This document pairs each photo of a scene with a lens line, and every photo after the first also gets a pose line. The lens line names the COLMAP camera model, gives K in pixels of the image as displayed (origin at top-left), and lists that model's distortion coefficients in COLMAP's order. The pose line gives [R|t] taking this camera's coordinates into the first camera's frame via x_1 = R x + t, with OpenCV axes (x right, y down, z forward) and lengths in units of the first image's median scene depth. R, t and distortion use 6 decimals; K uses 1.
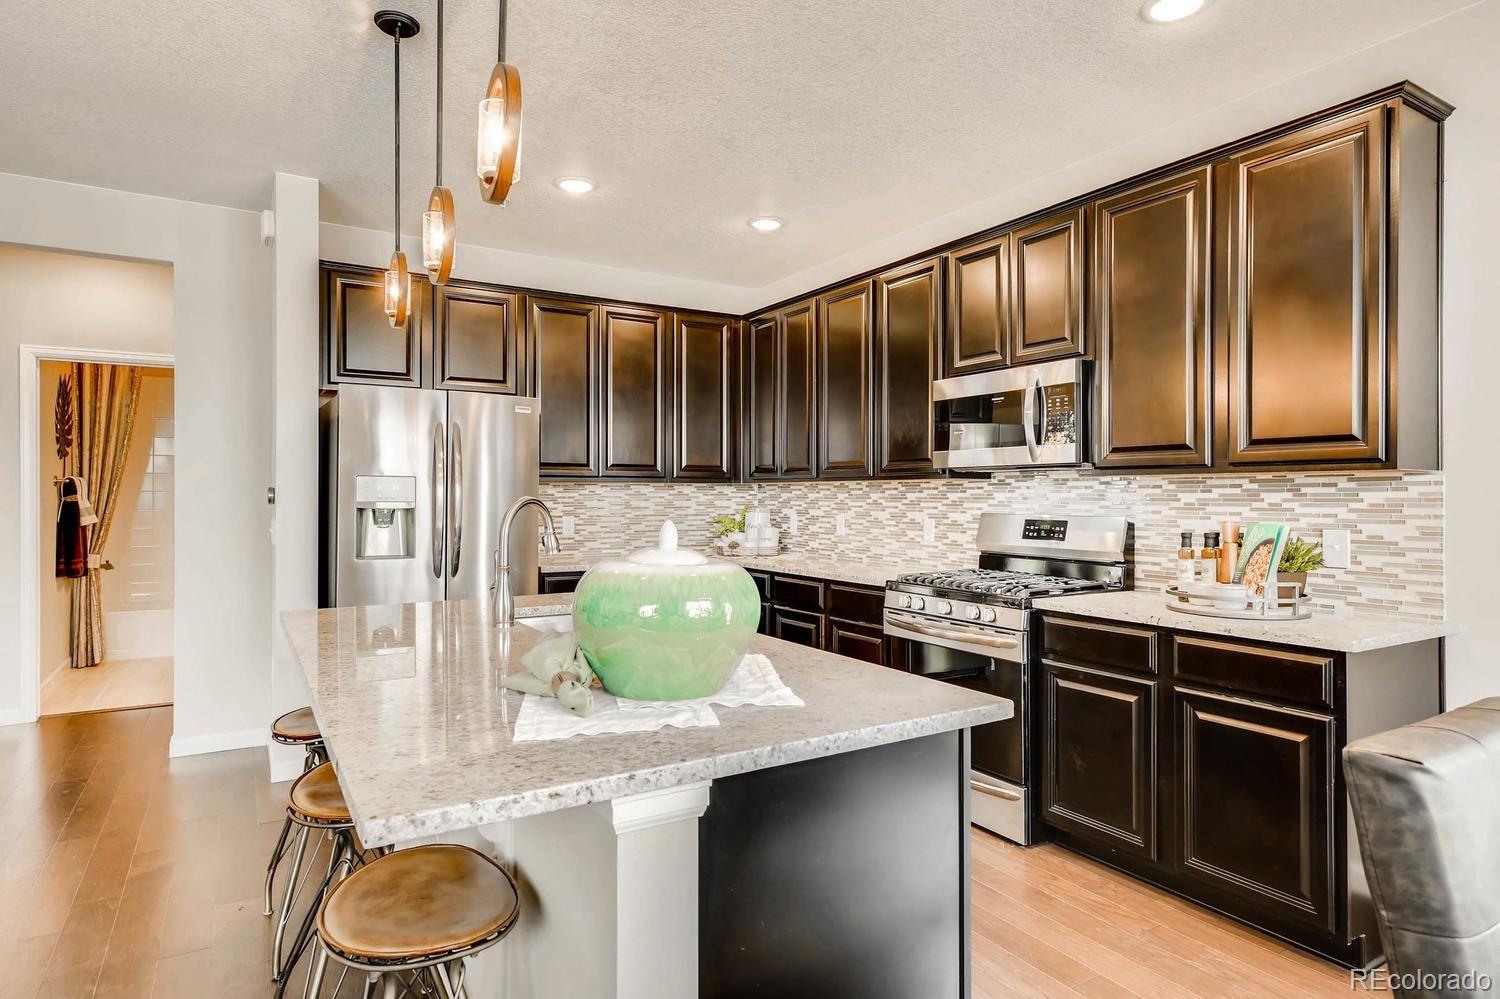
lens RADIAL K [[835.2, 0, 738.9], [0, 835.2, 492.7], [0, 0, 1]] dist [0.007665, -0.001794]
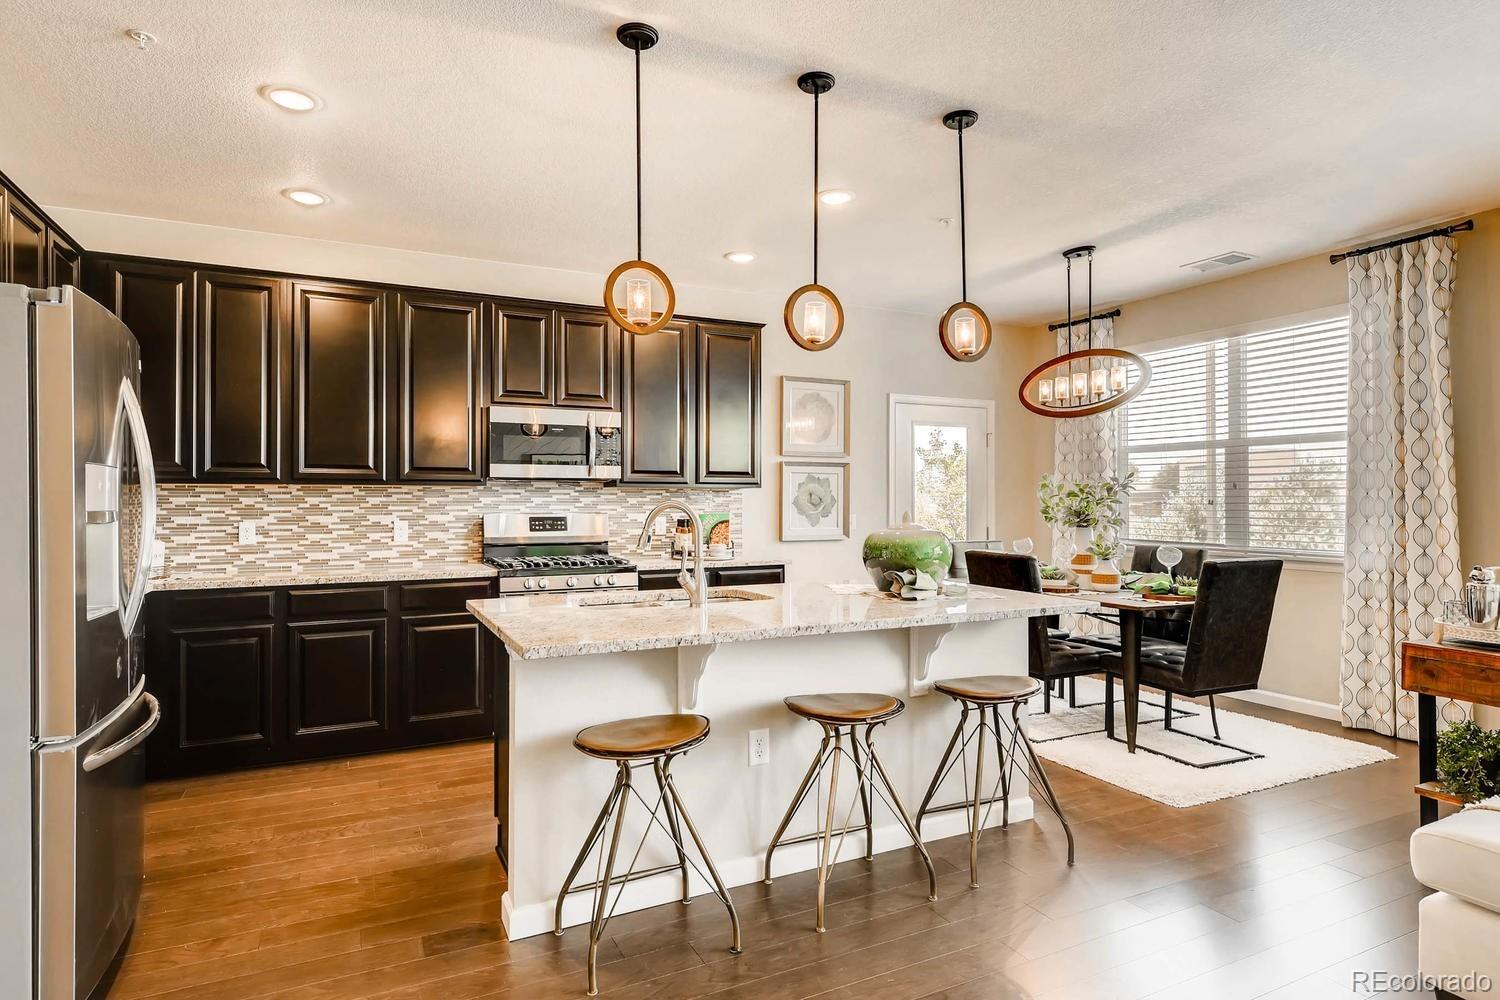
lens RADIAL K [[835.2, 0, 739.1], [0, 835.2, 495.8], [0, 0, 1]] dist [0.007665, -0.001794]
pose [[0.088159, 0.003726, 0.996099, -1.012407], [-0.002663, 0.999990, -0.003505, 0.001298], [-0.996103, -0.002344, 0.088168, 0.564772]]
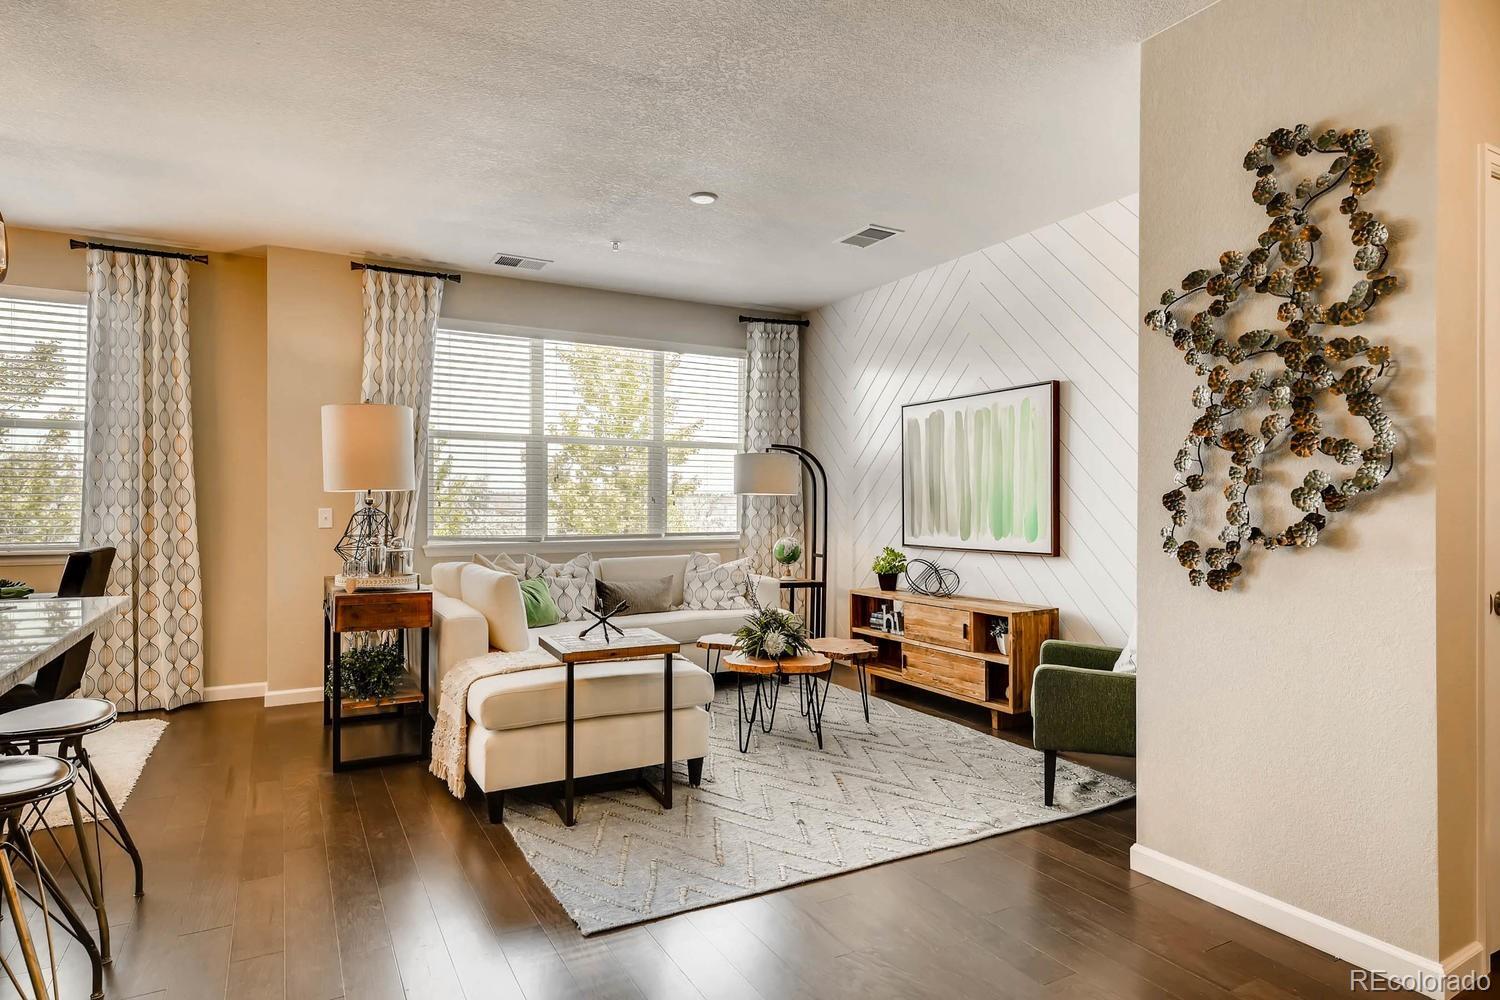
lens RADIAL K [[835.2, 0, 748.6], [0, 835.2, 503.2], [0, 0, 1]] dist [0.007665, -0.001794]
pose [[-0.999426, -0.002936, 0.033737, -0.702759], [-0.003227, 0.999958, -0.008586, 0.029627], [-0.033710, -0.008690, -0.999394, 1.009784]]
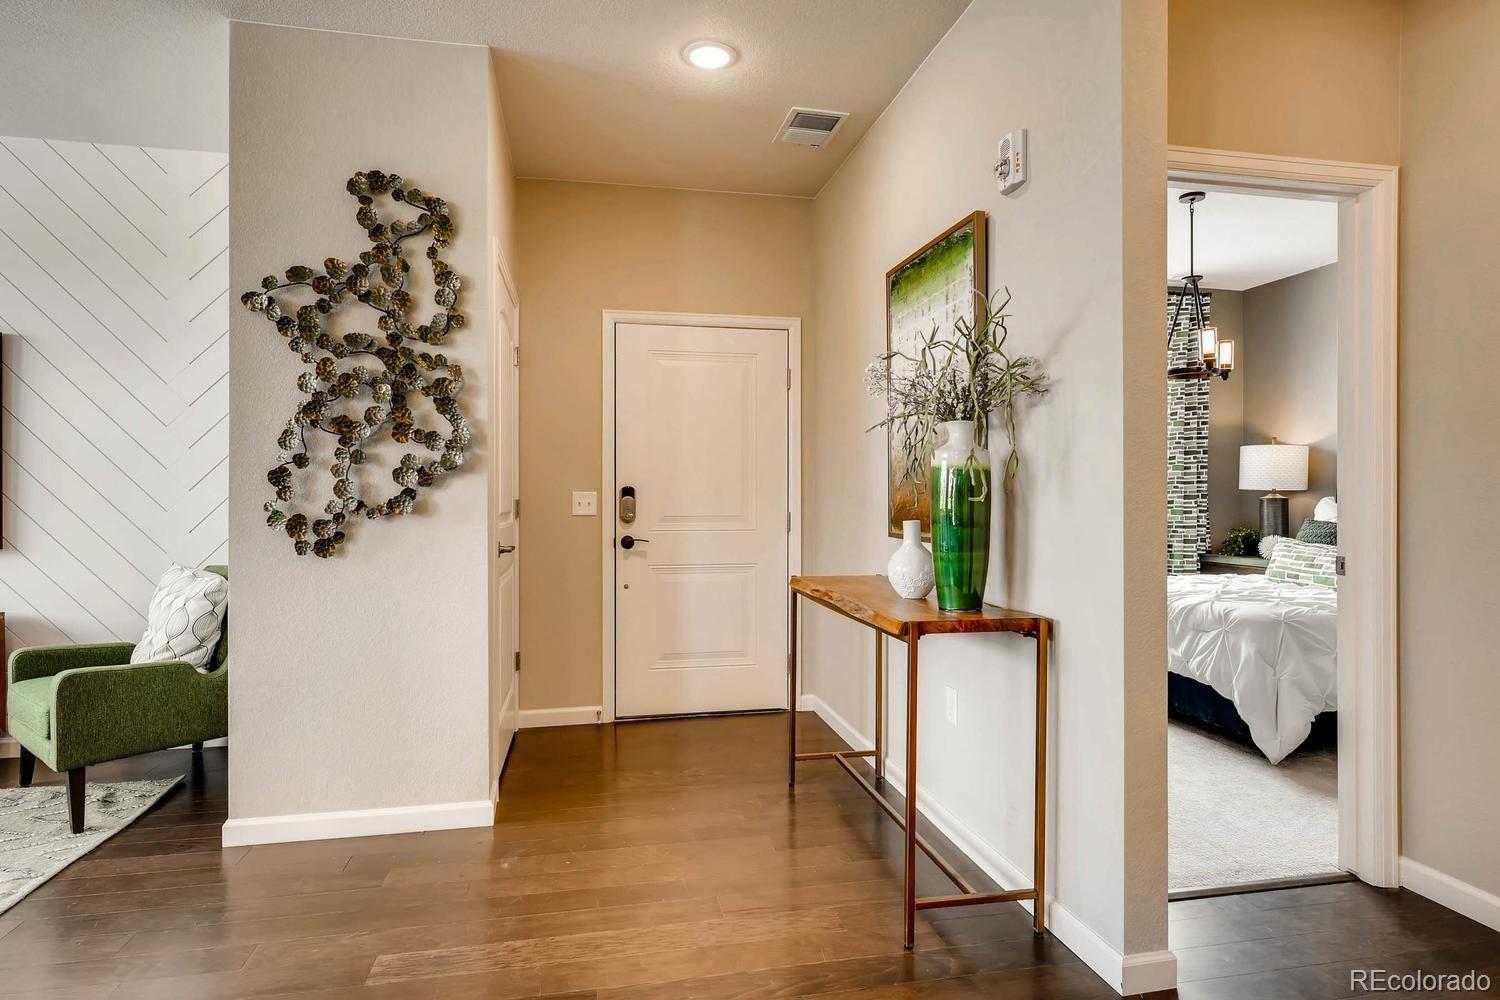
lens RADIAL K [[835.2, 0, 745.5], [0, 835.2, 497.9], [0, 0, 1]] dist [0.007665, -0.001794]
pose [[-0.328551, -0.001142, -0.944486, -0.456170], [0.006224, 0.999975, -0.003374, 0.044800], [0.944466, -0.006987, -0.328535, 0.927883]]
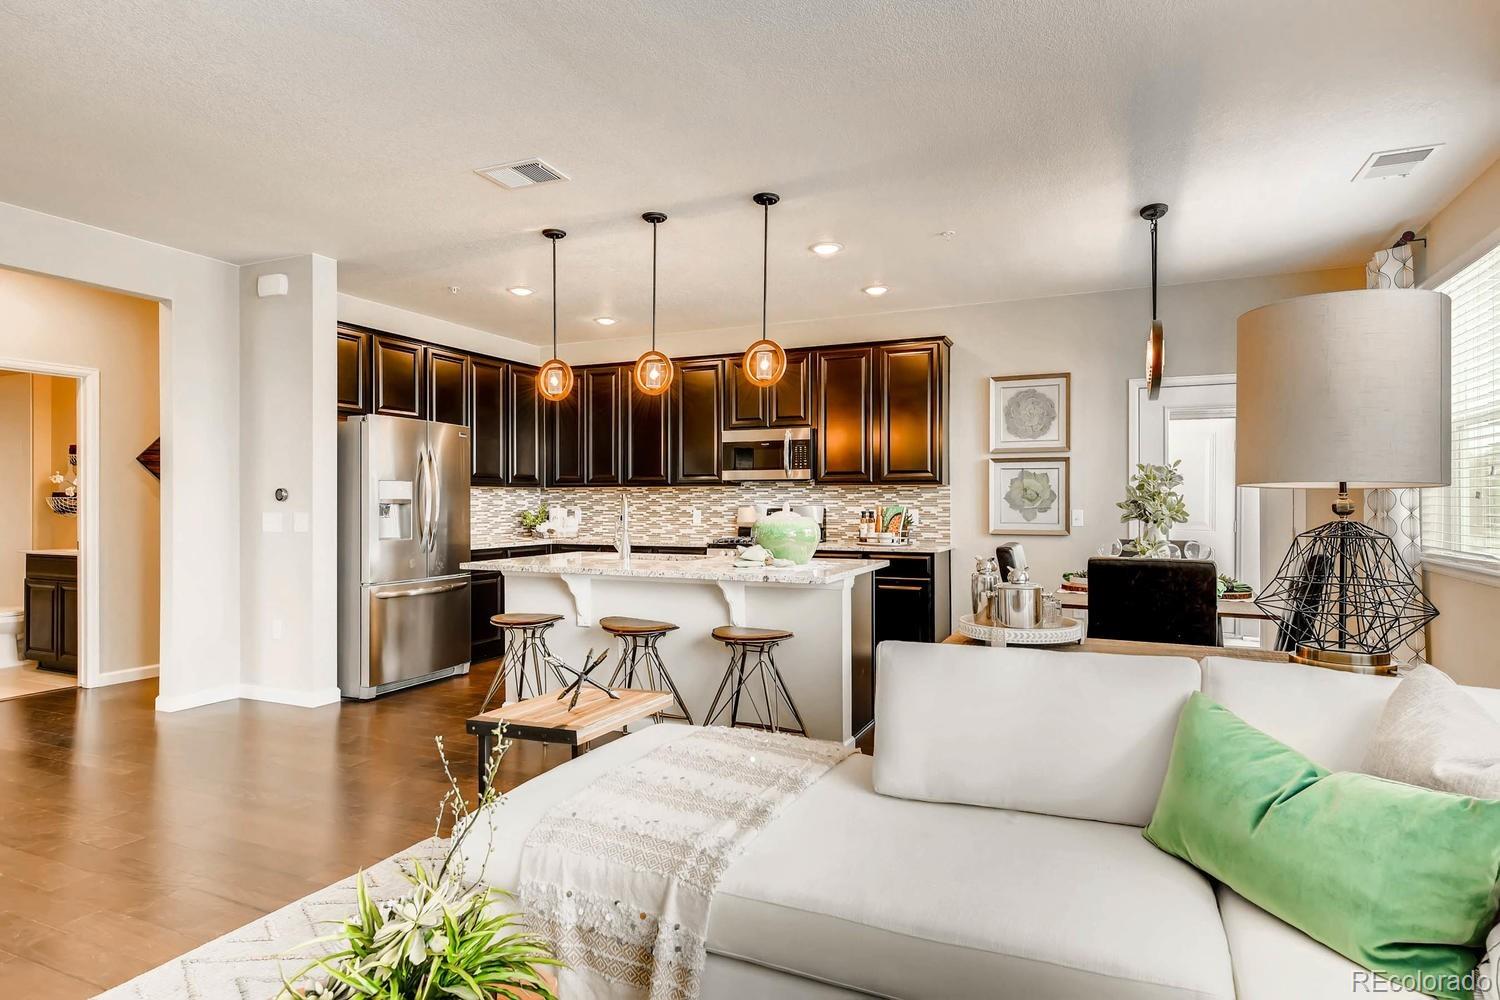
lens RADIAL K [[835.2, 0, 740.8], [0, 835.2, 494.2], [0, 0, 1]] dist [0.007665, -0.001794]
pose [[0.827504, 0.003183, 0.561451, -0.774237], [-0.000323, 0.999986, -0.005193, 0.010471], [-0.561460, 0.004116, 0.827493, -0.517064]]
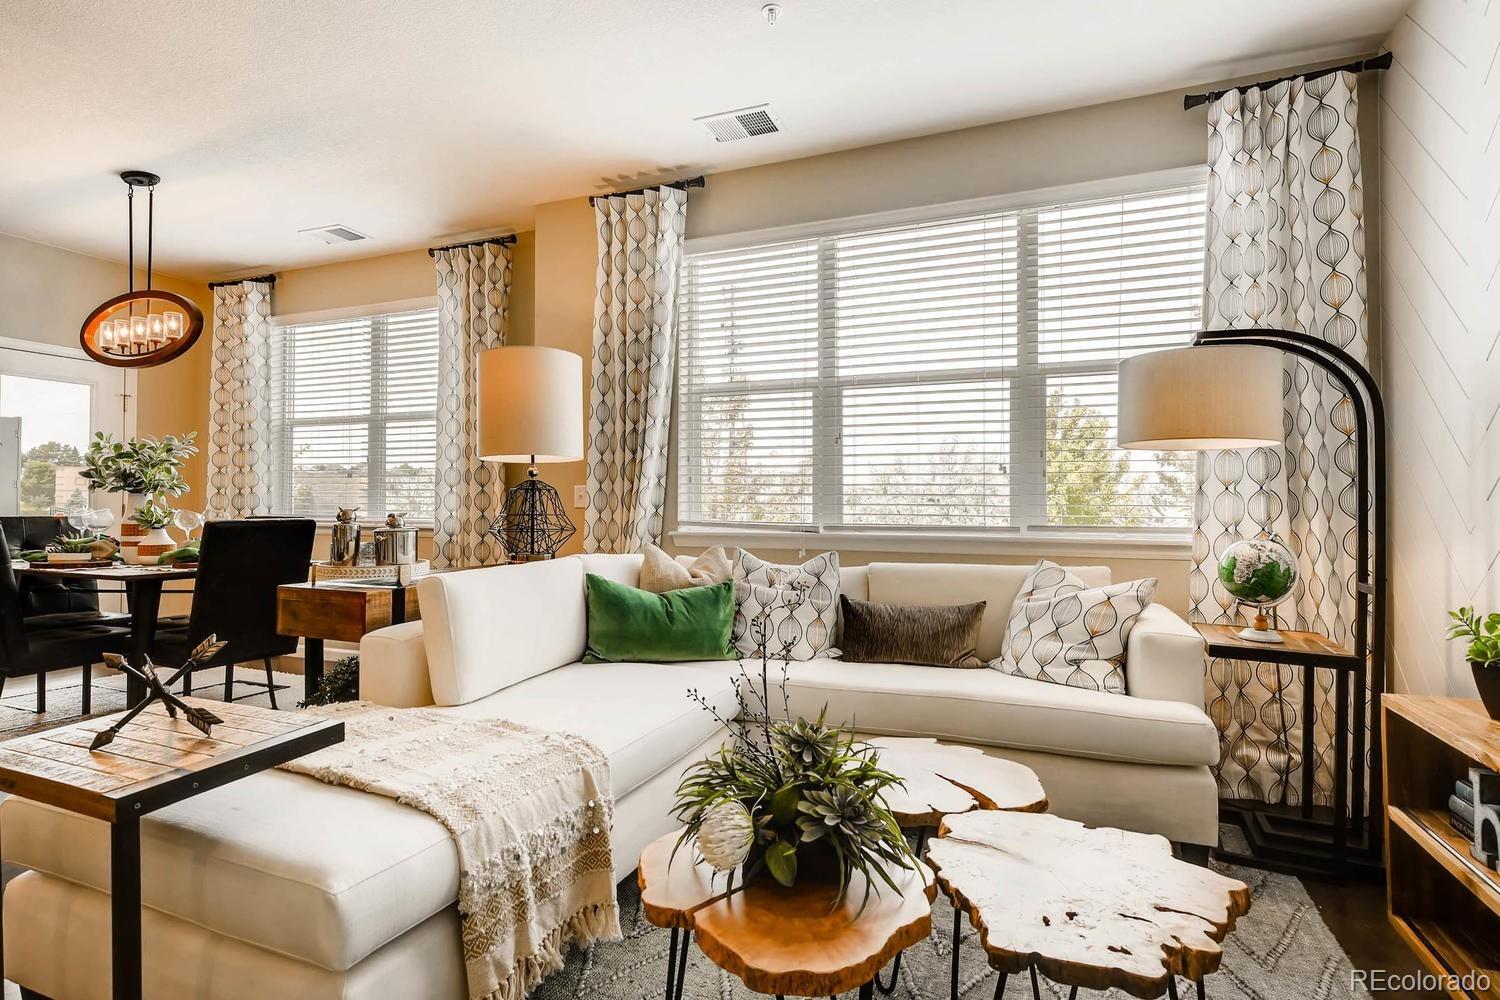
lens RADIAL K [[744.7, 0, 748.4], [0, 744.7, 492.7], [0, 0, 1]] dist [0.012708, -0.002770]
pose [[-0.601612, 0.007375, 0.798755, -0.980187], [-0.007316, 0.999865, -0.014741, 0.054057], [-0.798755, -0.014712, -0.601476, 0.083228]]
